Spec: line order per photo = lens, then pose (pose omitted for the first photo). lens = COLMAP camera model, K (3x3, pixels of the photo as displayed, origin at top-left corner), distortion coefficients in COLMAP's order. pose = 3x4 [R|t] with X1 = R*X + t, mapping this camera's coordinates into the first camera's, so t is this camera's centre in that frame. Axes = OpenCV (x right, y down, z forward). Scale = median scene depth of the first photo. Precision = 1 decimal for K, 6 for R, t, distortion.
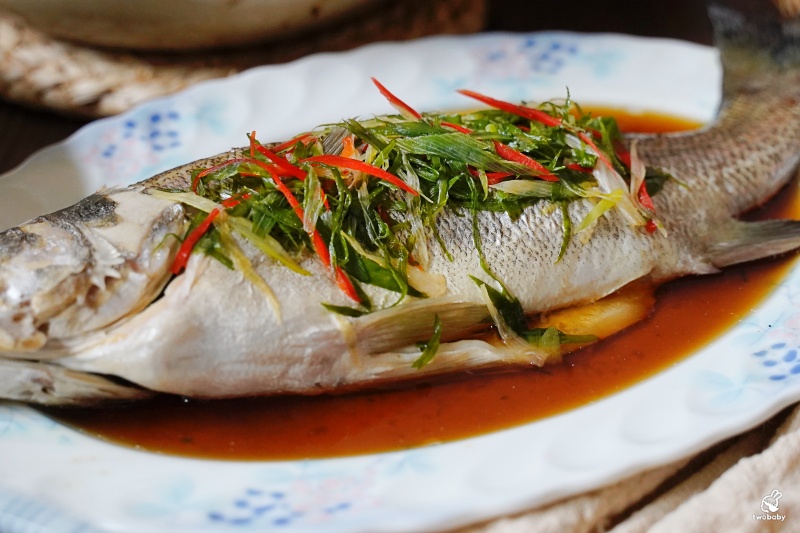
lens RADIAL K [[1513.0, 0, 398.4], [0, 1513.0, 268.7], [0, 0, 1]] dist [0.025059, 0.000000]
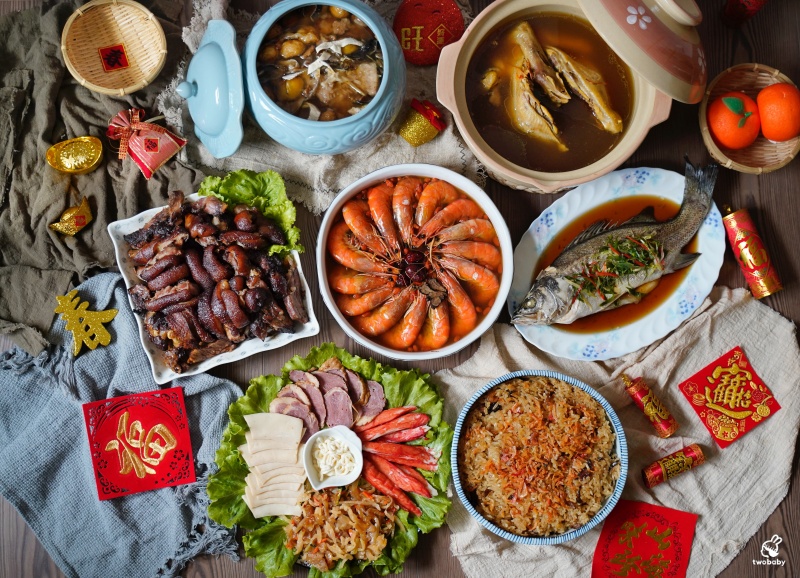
lens RADIAL K [[1033.4, 0, 403.3], [0, 1033.4, 288.3], [0, 0, 1]] dist [0.004433, 0.000000]
pose [[0.997856, -0.034769, 0.055440, -0.864237], [-0.019324, 0.652851, 0.757239, -2.533398], [-0.062522, -0.756688, 0.650780, -1.151811]]
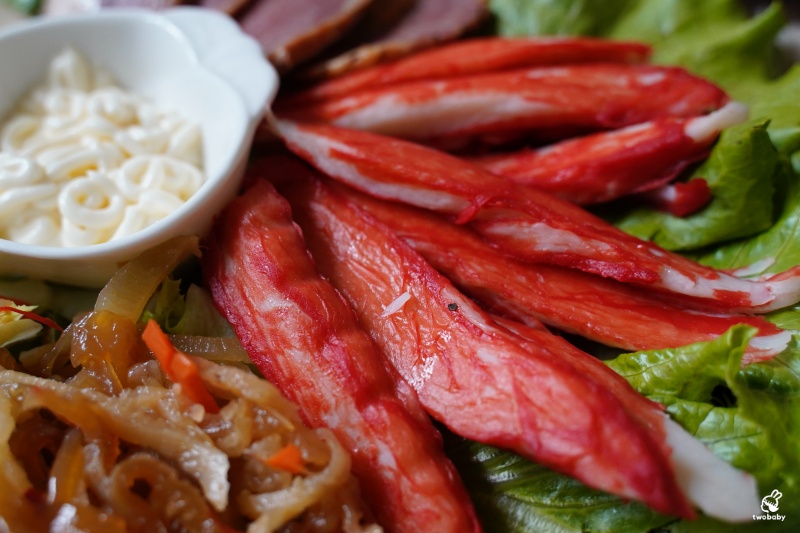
lens RADIAL K [[1005.5, 0, 399.5], [0, 1005.5, 266.6], [0, 0, 1]] dist [-0.017427, 0.000000]
pose [[0.962687, 0.168394, -0.211841, -0.649670], [-0.102231, 0.951104, 0.291463, 0.172445], [0.250564, -0.258931, 0.932830, 0.119225]]
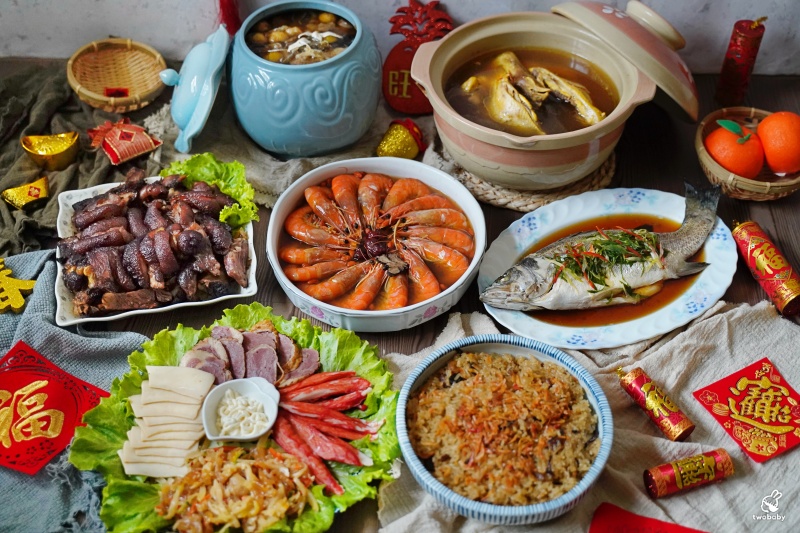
lens RADIAL K [[1003.8, 0, 397.5], [0, 1003.8, 266.7], [0, 0, 1]] dist [-0.002393, 0.000000]
pose [[0.997532, 0.043132, -0.055403, -0.414769], [-0.029550, 0.973684, 0.225977, -0.644966], [0.063692, -0.223783, 0.972556, -1.738846]]
